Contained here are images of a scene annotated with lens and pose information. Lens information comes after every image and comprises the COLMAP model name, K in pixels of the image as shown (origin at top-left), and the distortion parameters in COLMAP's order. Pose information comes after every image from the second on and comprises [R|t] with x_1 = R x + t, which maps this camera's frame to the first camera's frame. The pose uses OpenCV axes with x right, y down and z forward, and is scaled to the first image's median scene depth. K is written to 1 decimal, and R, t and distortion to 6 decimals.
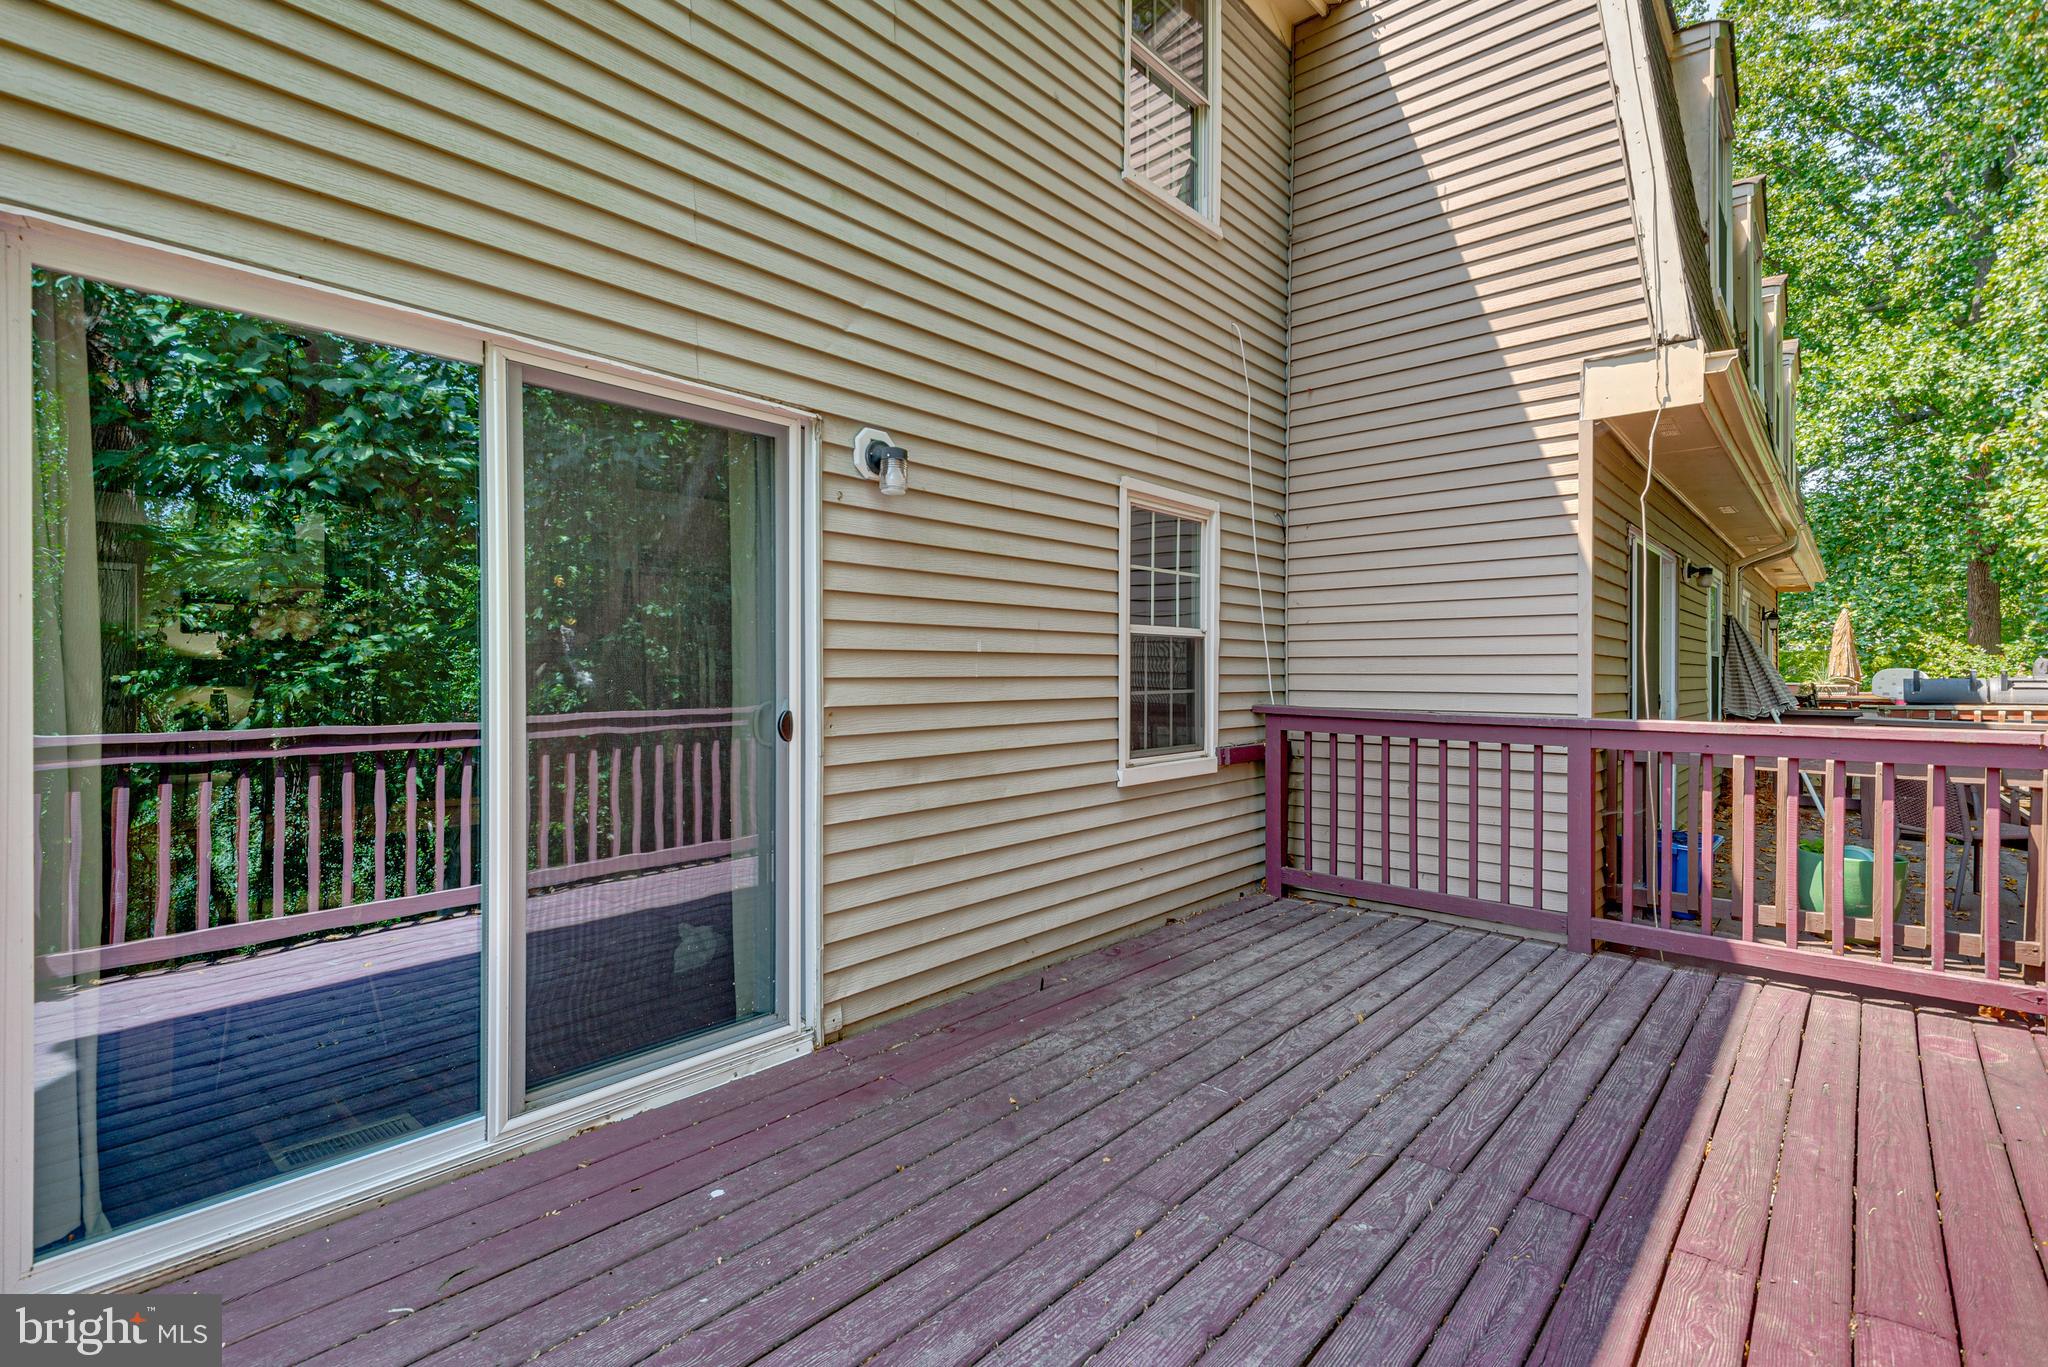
lens RADIAL K [[928.6, 0, 1014.7], [0, 928.6, 675.1], [0, 0, 1]] dist [0.038051, -0.015025]
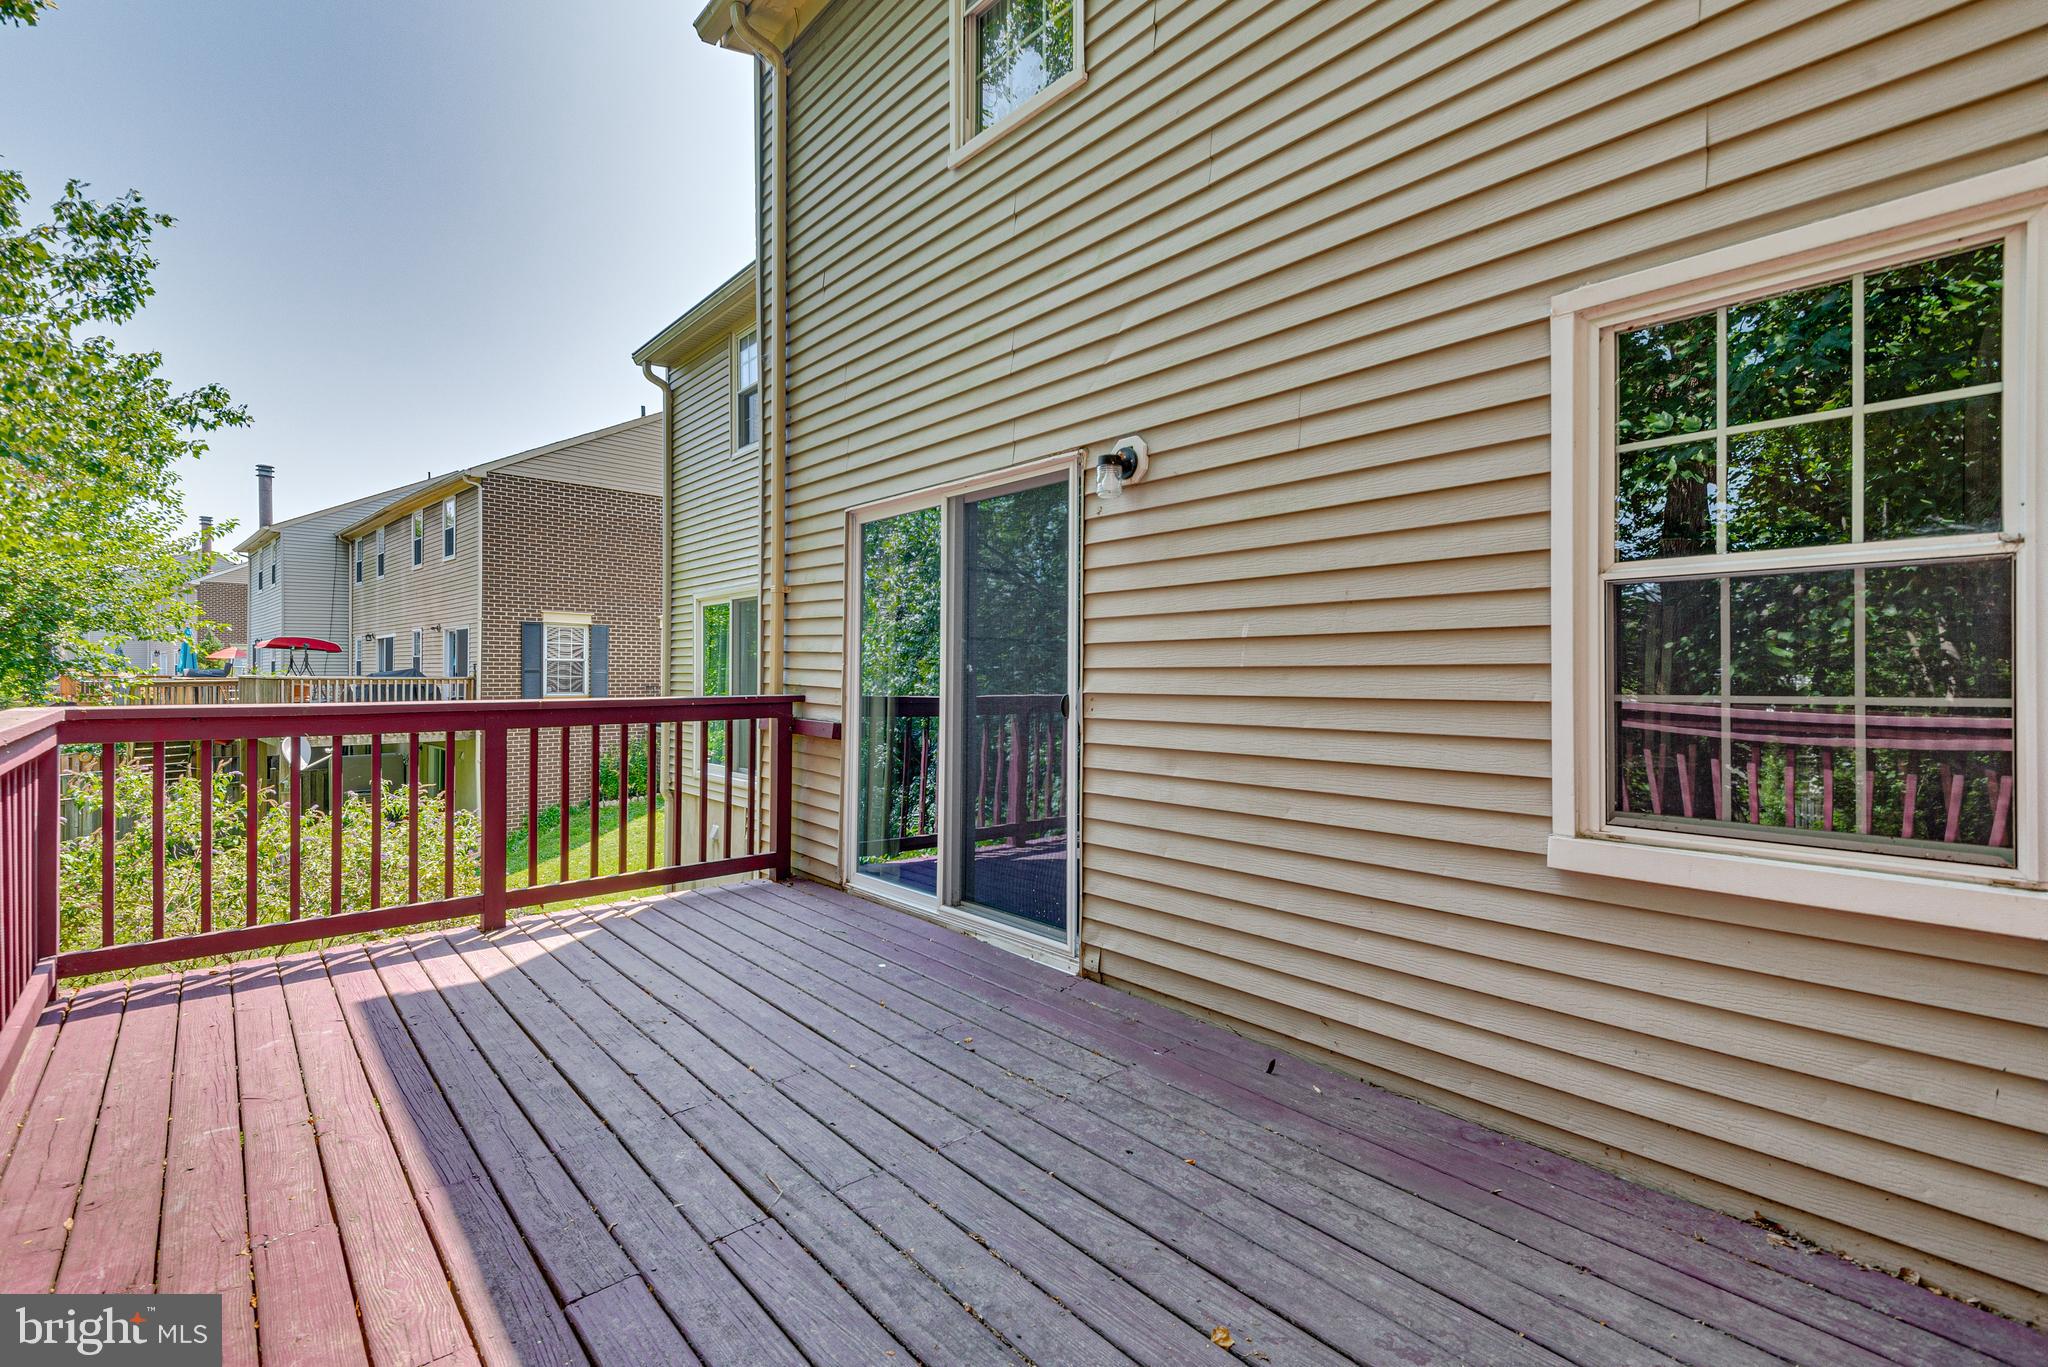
lens RADIAL K [[928.6, 0, 1014.7], [0, 928.6, 675.1], [0, 0, 1]] dist [0.038051, -0.015025]
pose [[-0.126859, -0.000727, -0.991920, 0.890942], [-0.004367, 0.999990, -0.000175, 0.011354], [0.991911, 0.004309, -0.126861, 0.960933]]
